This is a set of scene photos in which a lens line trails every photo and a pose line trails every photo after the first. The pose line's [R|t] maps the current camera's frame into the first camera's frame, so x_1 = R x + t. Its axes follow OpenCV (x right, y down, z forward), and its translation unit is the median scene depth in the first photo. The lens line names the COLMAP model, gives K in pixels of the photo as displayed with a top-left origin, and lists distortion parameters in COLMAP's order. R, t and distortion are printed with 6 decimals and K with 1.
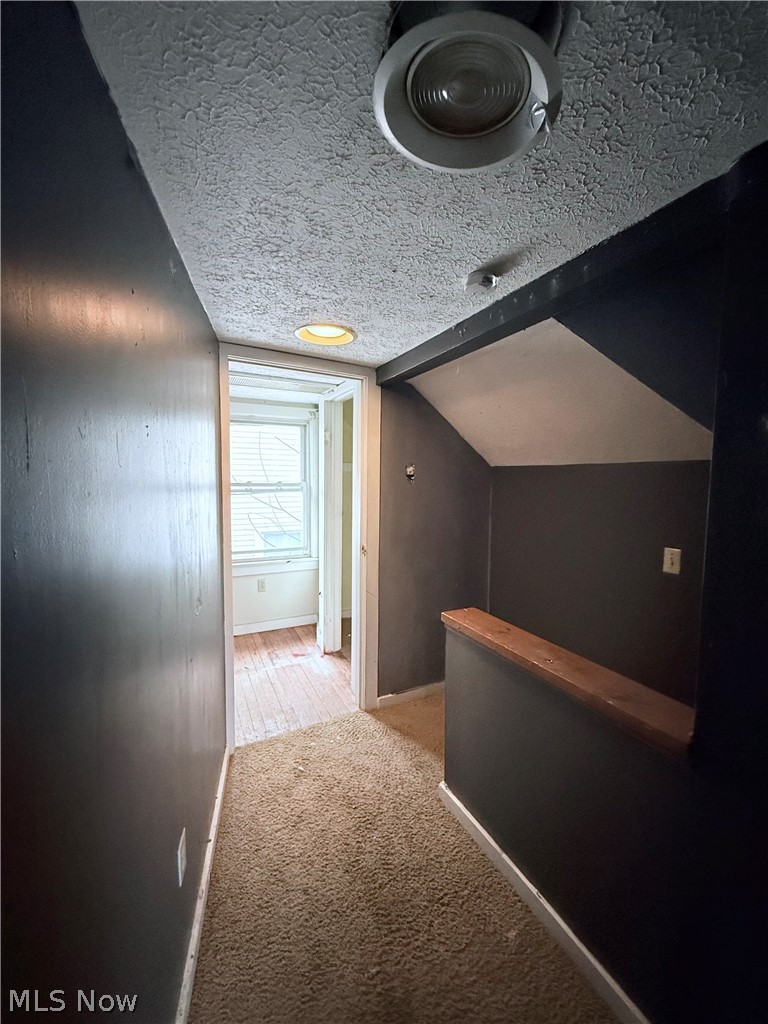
lens RADIAL K [[408.6, 0, 385.8], [0, 408.6, 507.2], [0, 0, 1]] dist [0.003373, -0.000097]
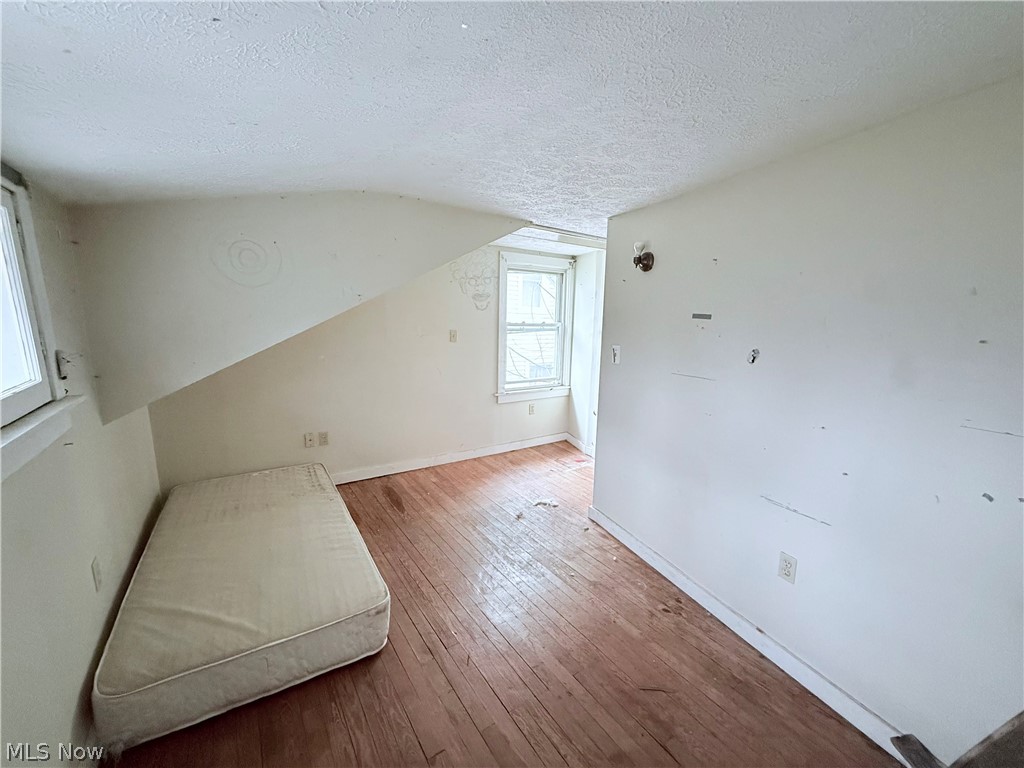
lens RADIAL K [[408.6, 0, 508.8], [0, 408.6, 387.7], [0, 0, 1]] dist [0.003373, -0.000097]
pose [[0.990273, -0.017022, 0.138095, -0.525700], [0.003559, 0.995263, 0.097157, 0.010583], [-0.139095, -0.095721, 0.985642, -0.169411]]
